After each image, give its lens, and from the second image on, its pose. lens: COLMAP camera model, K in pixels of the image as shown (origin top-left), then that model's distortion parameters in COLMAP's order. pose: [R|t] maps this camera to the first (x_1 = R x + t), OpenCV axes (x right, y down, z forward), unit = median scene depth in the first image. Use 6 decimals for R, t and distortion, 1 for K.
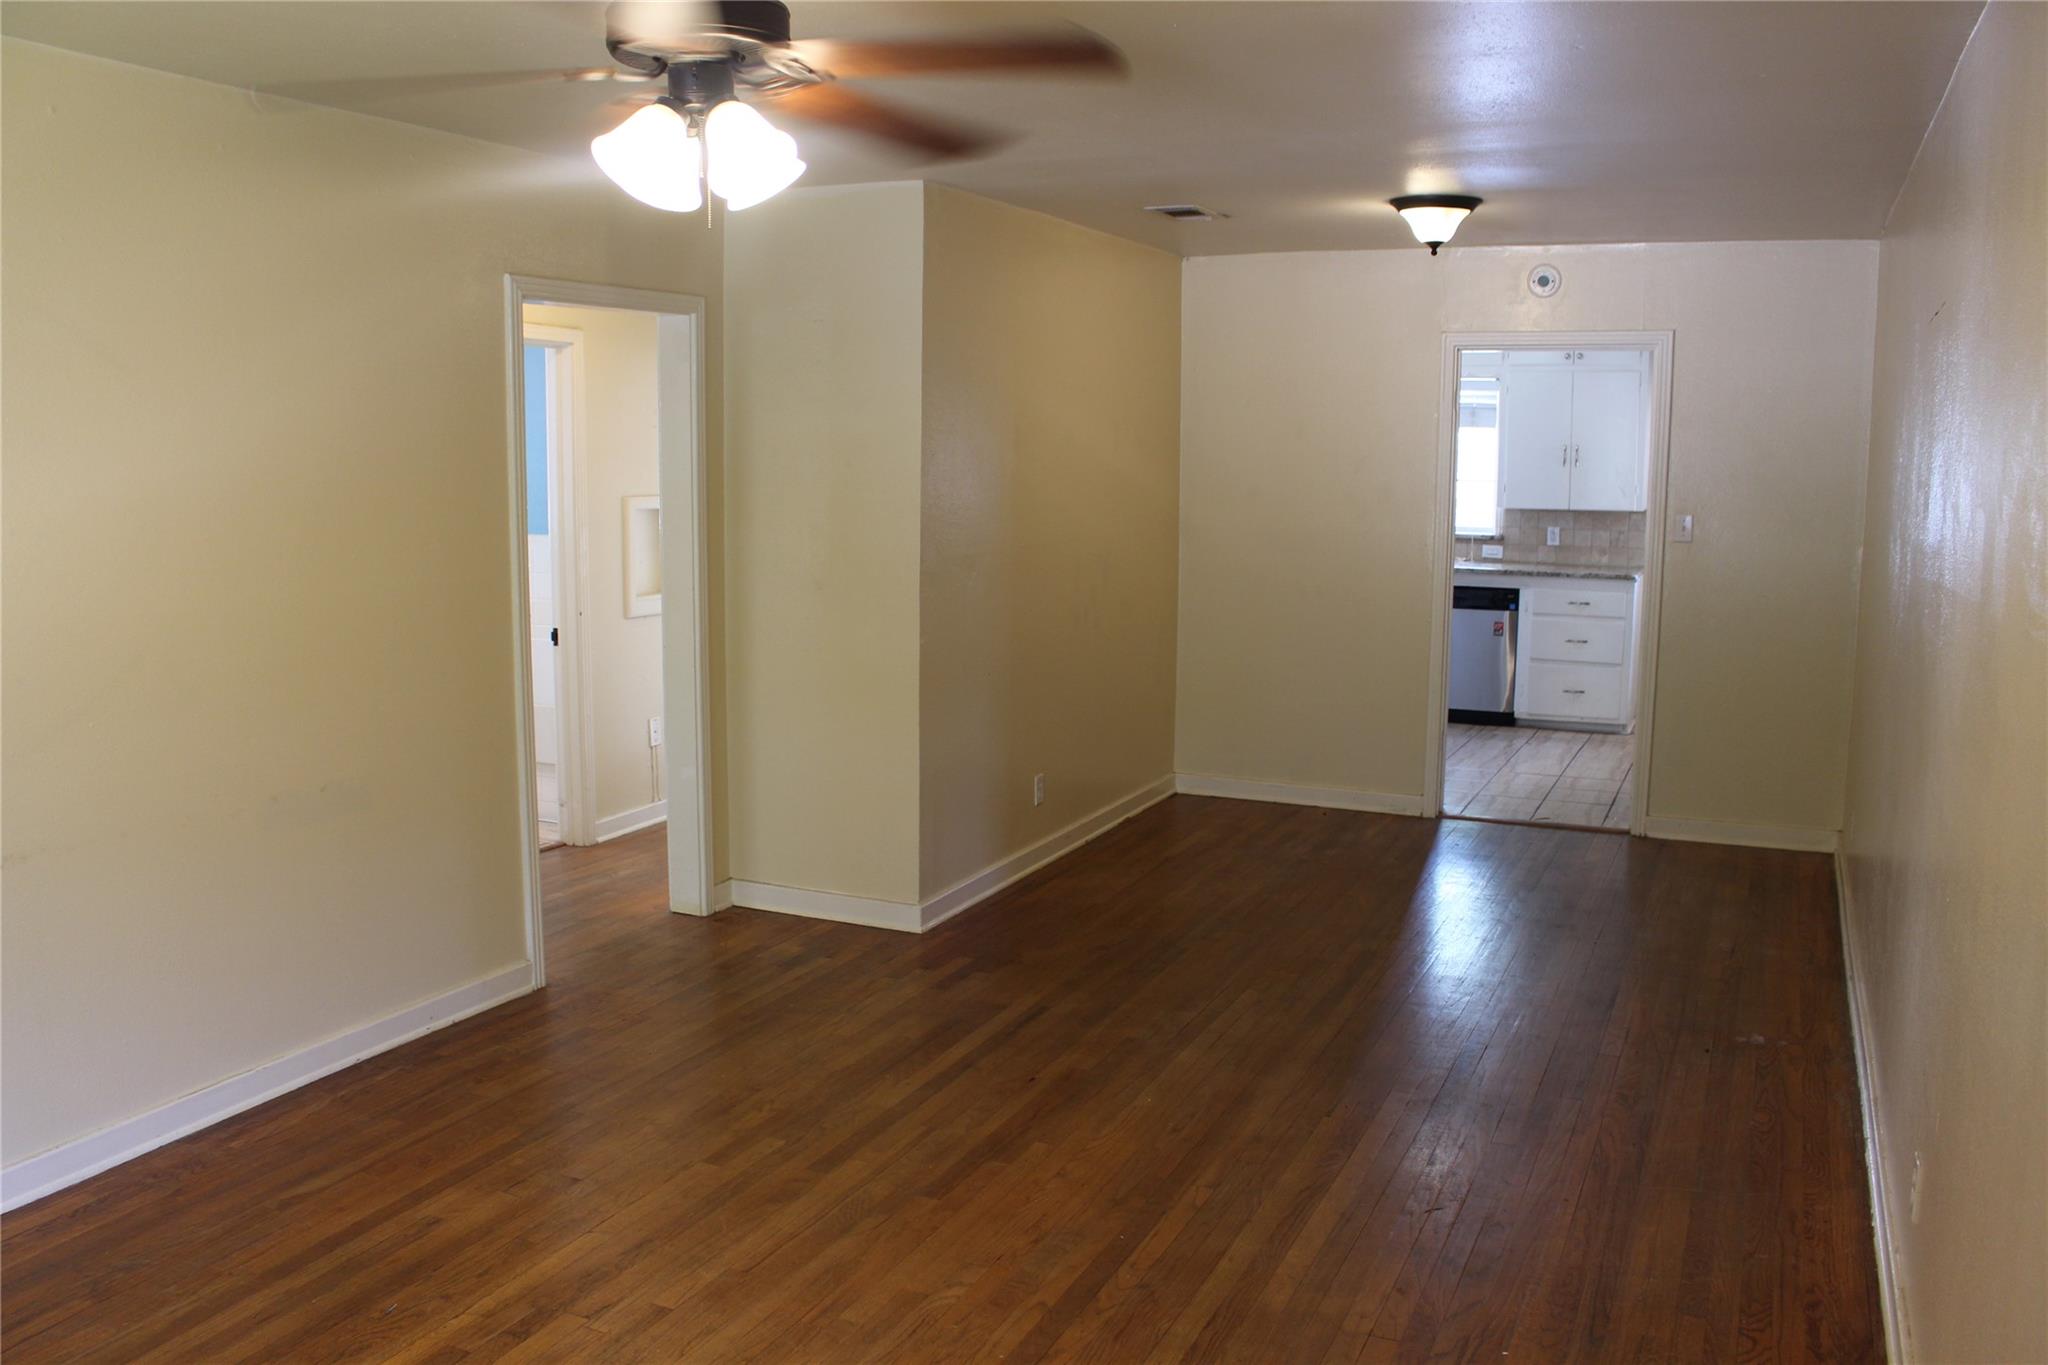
lens RADIAL K [[1683.6, 0, 1028.1], [0, 1683.6, 686.5], [0, 0, 1]] dist [-0.123175, 0.052665]
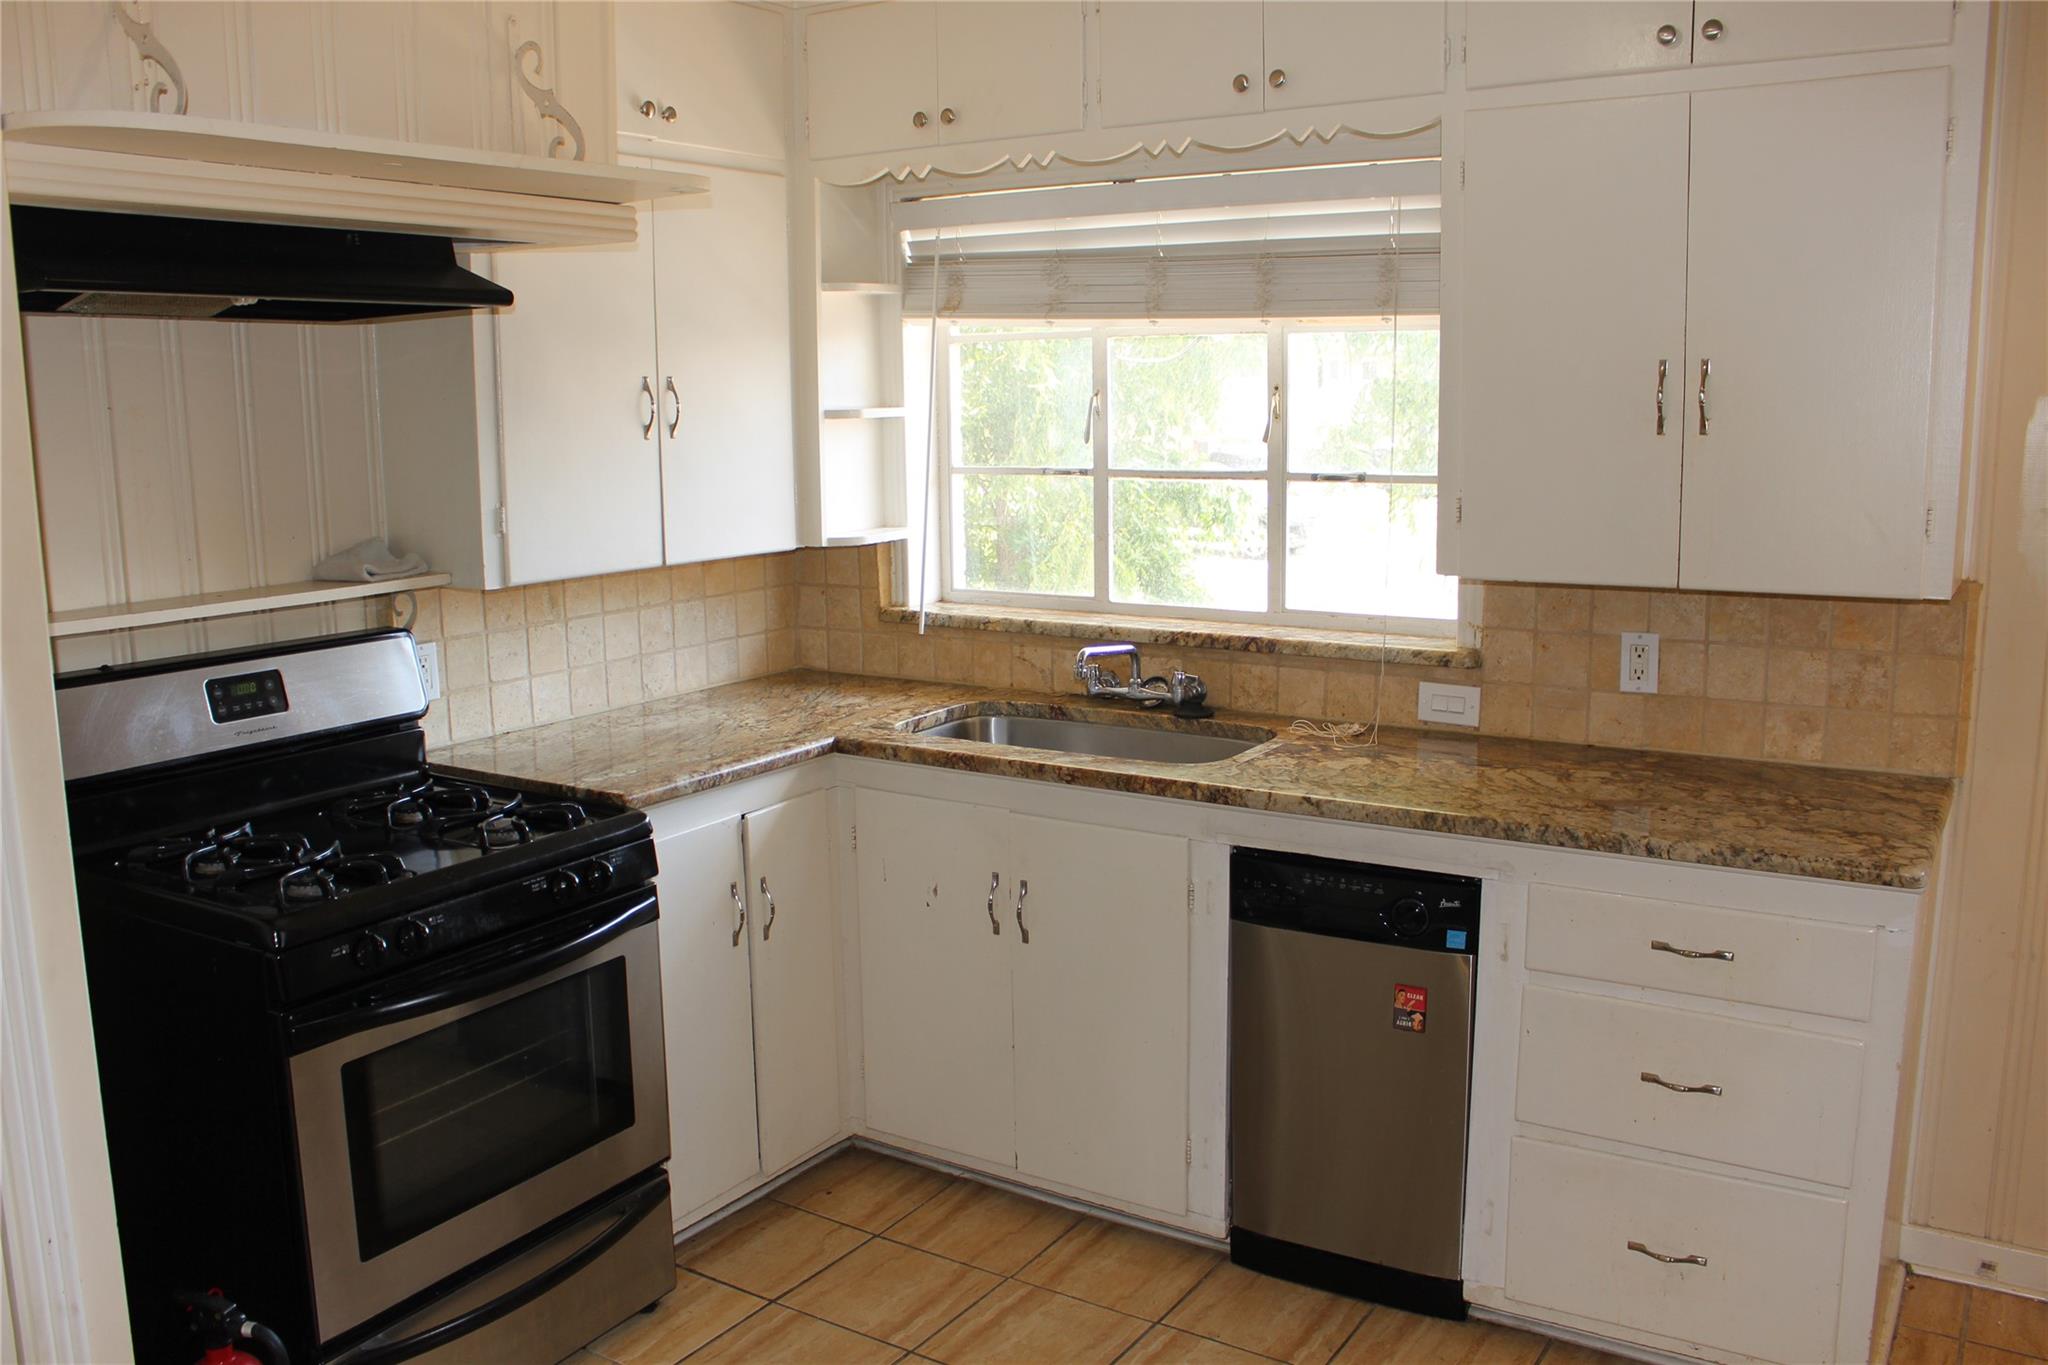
lens RADIAL K [[1683.6, 0, 1020.5], [0, 1683.6, 674.5], [0, 0, 1]] dist [-0.123175, 0.052665]
pose [[0.989903, 0.008017, -0.141517, 0.258583], [-0.005617, 0.999834, 0.017349, -0.097398], [0.141633, -0.016379, 0.989784, 0.716221]]
